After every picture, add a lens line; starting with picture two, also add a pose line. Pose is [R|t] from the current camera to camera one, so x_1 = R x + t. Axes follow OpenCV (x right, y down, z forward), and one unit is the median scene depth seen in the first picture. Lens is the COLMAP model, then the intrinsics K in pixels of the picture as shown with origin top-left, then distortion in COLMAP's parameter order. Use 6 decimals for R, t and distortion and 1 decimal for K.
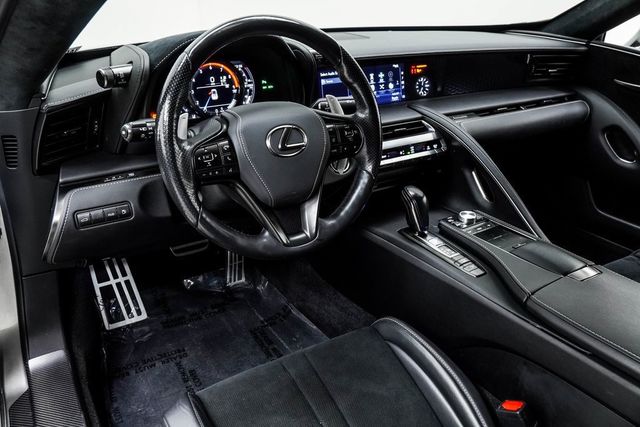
lens RADIAL K [[529.1, 0, 323.5], [0, 529.1, 216.4], [0, 0, 1]] dist [-0.077546, 0.017483]
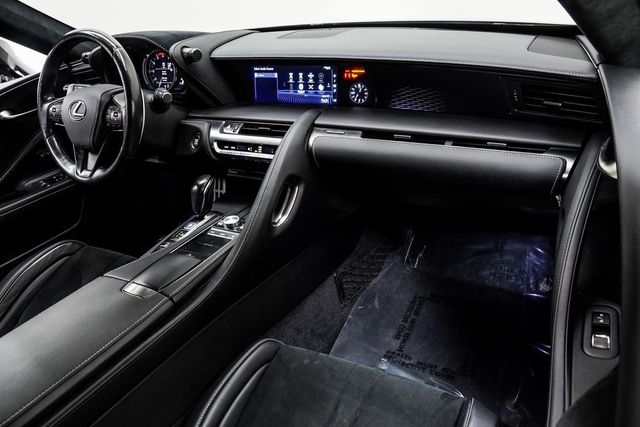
lens RADIAL K [[477.4, 0, 319.6], [0, 477.4, 213.1], [0, 0, 1]] dist [-0.104214, 0.046093]
pose [[0.513589, 0.353477, -0.781844, 1.005989], [-0.280008, 0.930362, 0.236688, -0.263526], [0.811062, 0.097363, 0.576800, 0.557803]]
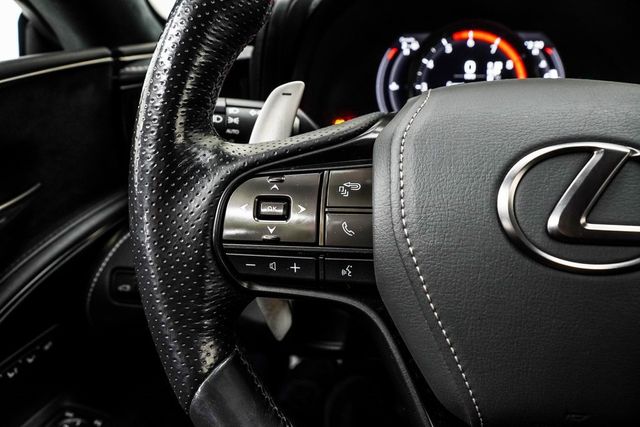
lens RADIAL K [[477.4, 0, 326.4], [0, 477.4, 214.4], [0, 0, 1]] dist [-0.104214, 0.046093]
pose [[0.773405, 0.173081, -0.609826, -0.023878], [-0.247291, 0.968163, -0.038839, -0.069129], [0.583689, 0.180843, 0.791583, 0.524059]]
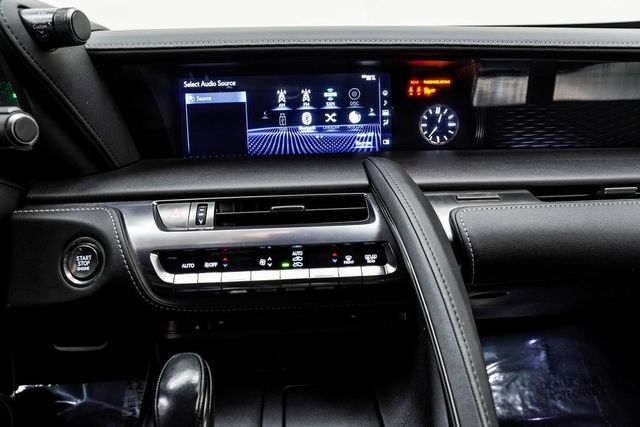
lens RADIAL K [[529.1, 0, 319.6], [0, 529.1, 213.4], [0, 0, 1]] dist [-0.077546, 0.017483]
pose [[0.887100, 0.126416, -0.443928, 0.359757], [-0.179220, 0.980642, -0.078880, -0.130624], [0.425362, 0.149535, 0.892584, 0.628102]]
